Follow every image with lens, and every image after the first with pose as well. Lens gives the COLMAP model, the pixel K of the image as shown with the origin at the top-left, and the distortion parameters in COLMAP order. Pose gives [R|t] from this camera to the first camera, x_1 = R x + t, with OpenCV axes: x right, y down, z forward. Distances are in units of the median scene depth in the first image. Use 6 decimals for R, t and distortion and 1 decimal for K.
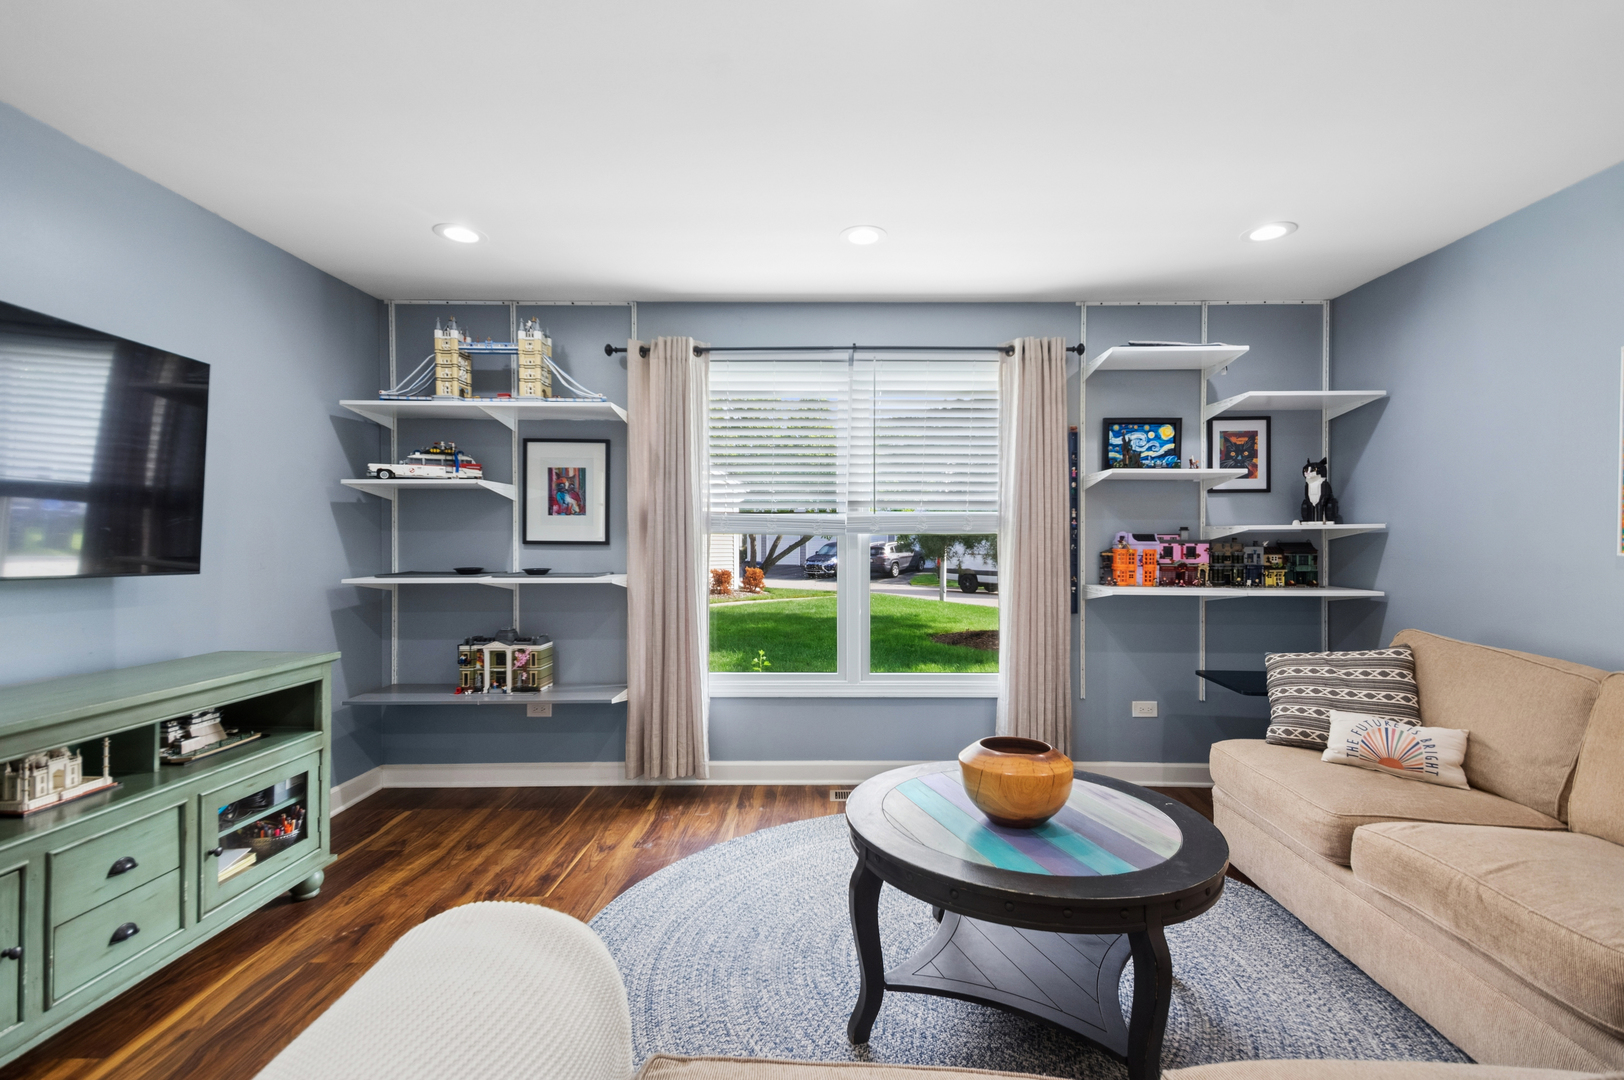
lens RADIAL K [[719.2, 0, 817.5], [0, 719.2, 547.7], [0, 0, 1]] dist [0.024326, -0.013046]
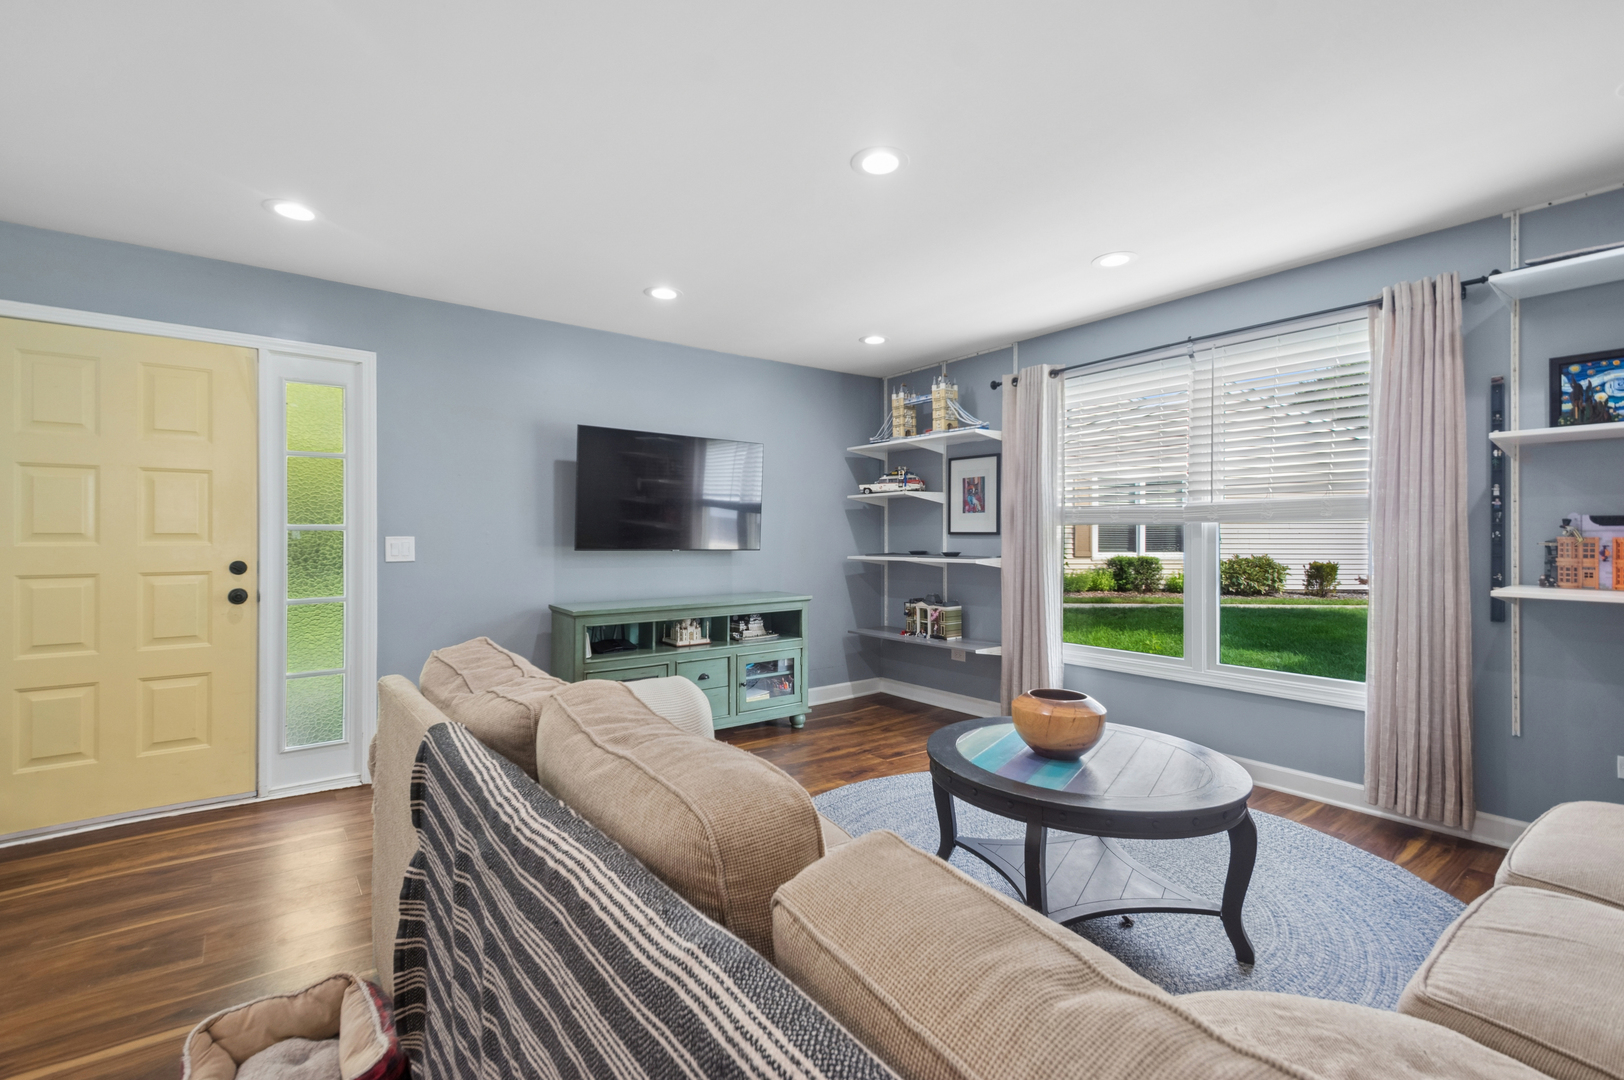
lens RADIAL K [[705.4, 0, 812.0], [0, 705.4, 540.0], [0, 0, 1]] dist [0.000523, 0.000017]
pose [[0.604358, 0.000793, -0.796712, 0.536160], [-0.003209, 0.999994, -0.001438, 0.008500], [0.796706, 0.003426, 0.604357, -0.031731]]
